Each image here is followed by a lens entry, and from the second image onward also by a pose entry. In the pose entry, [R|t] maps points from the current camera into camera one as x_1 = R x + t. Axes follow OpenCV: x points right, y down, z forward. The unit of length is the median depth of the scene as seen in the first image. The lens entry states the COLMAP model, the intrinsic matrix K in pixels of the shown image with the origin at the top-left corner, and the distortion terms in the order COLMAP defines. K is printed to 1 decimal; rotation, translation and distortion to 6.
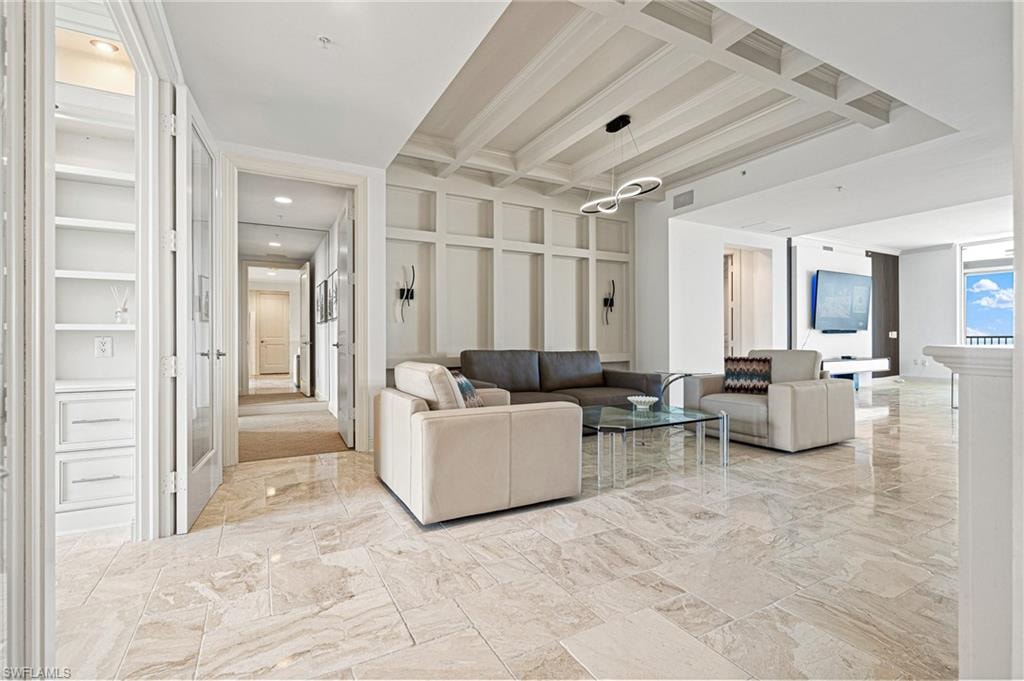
lens RADIAL K [[450.6, 0, 533.9], [0, 450.6, 337.3], [0, 0, 1]] dist [0.001598, 0.000043]
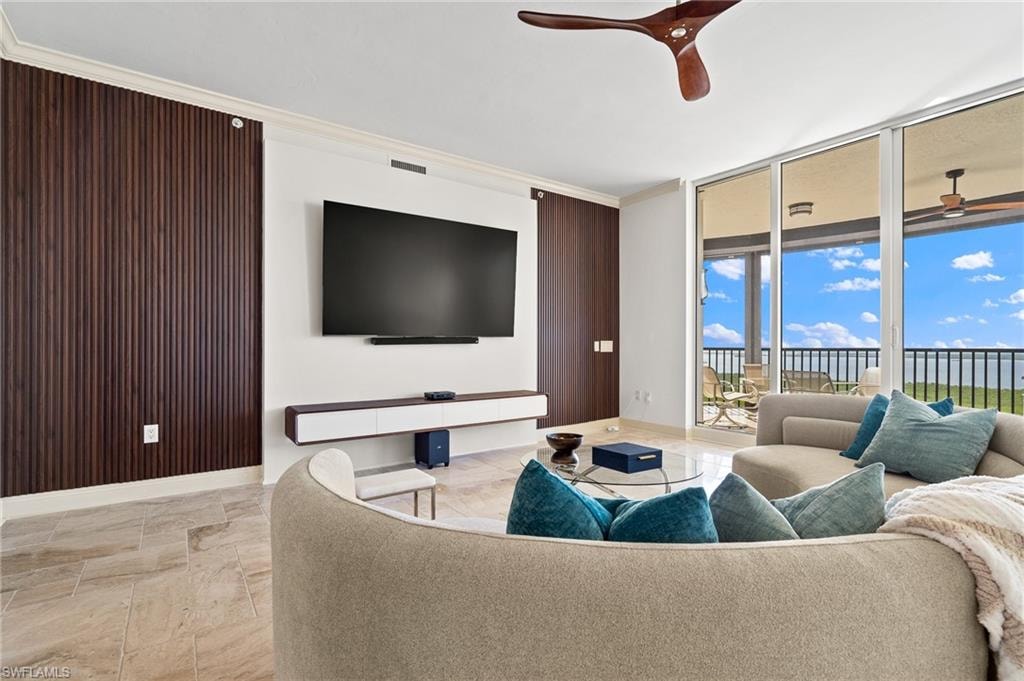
lens RADIAL K [[450.6, 0, 517.2], [0, 450.6, 351.2], [0, 0, 1]] dist [0.001598, 0.000043]
pose [[0.994657, -0.000498, 0.103236, 2.793882], [-0.000778, 0.999924, 0.012313, -0.030555], [-0.103235, -0.012327, 0.994581, 1.993235]]
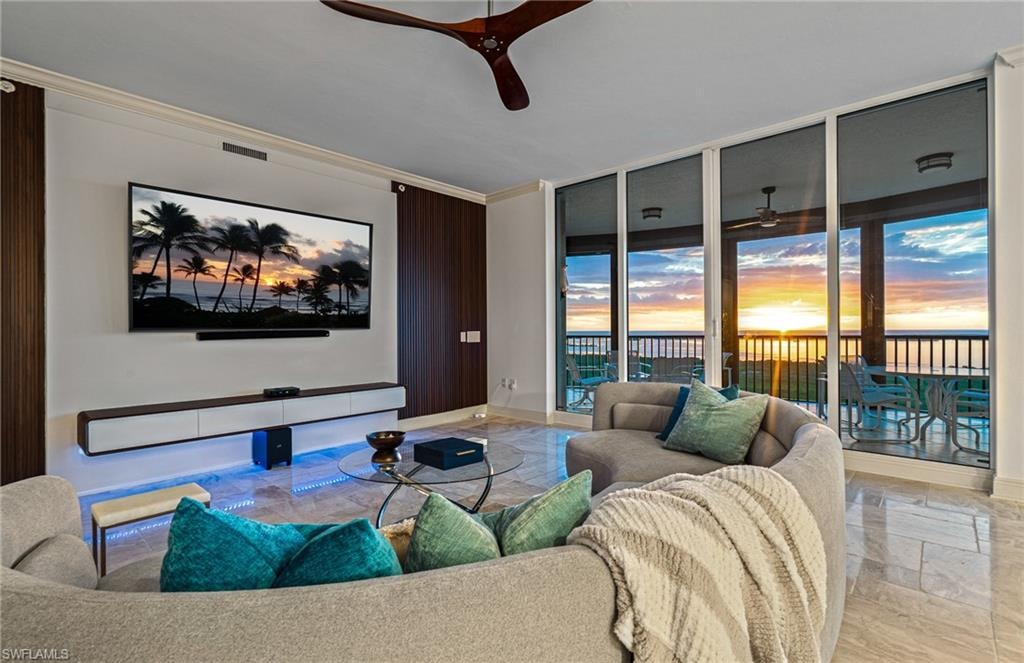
lens RADIAL K [[430.8, 0, 499.3], [0, 430.8, 335.6], [0, 0, 1]] dist [-0.003421, -0.000015]
pose [[0.960630, -0.006244, 0.277760, 3.004430], [0.003317, 0.999934, 0.011006, -0.062345], [-0.277810, -0.009651, 0.960587, 1.993938]]
